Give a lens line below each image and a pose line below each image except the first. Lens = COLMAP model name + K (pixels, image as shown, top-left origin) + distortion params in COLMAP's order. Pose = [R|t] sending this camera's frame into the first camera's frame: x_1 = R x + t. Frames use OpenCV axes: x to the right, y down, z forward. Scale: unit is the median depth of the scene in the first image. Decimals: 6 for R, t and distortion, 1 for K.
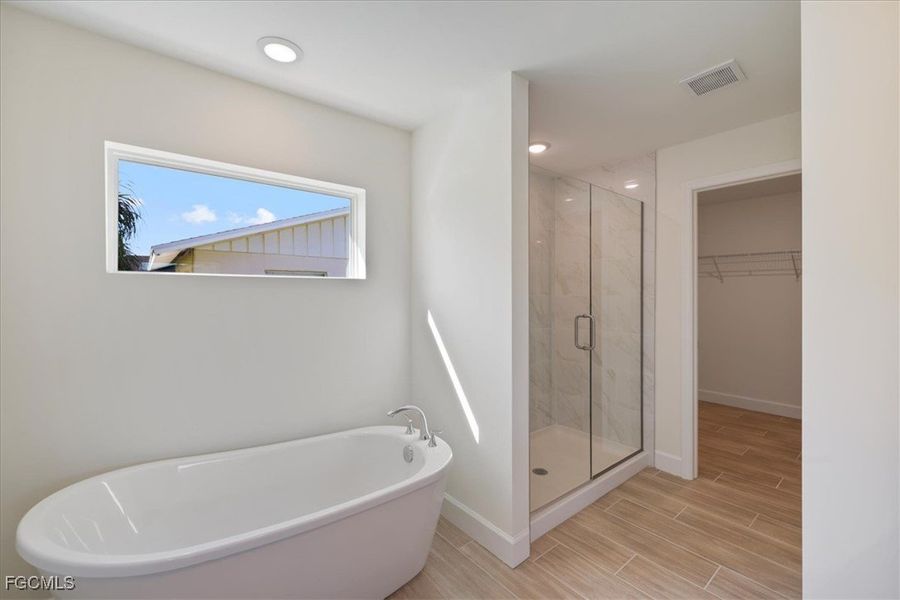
lens RADIAL K [[375.5, 0, 448.9], [0, 375.5, 297.1], [0, 0, 1]] dist [-0.000793, 0.000158]
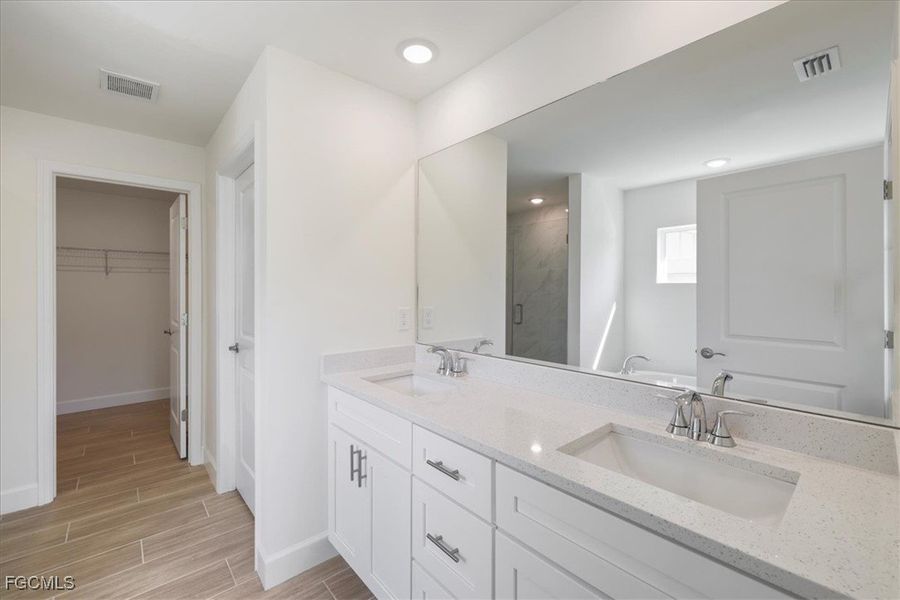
lens RADIAL K [[375.5, 0, 448.9], [0, 375.5, 297.1], [0, 0, 1]] dist [-0.000793, 0.000158]
pose [[-0.026752, -0.020621, 0.999429, -0.273951], [0.013347, 0.999691, 0.020983, 0.003576], [-0.999553, 0.013901, -0.026468, 0.098260]]
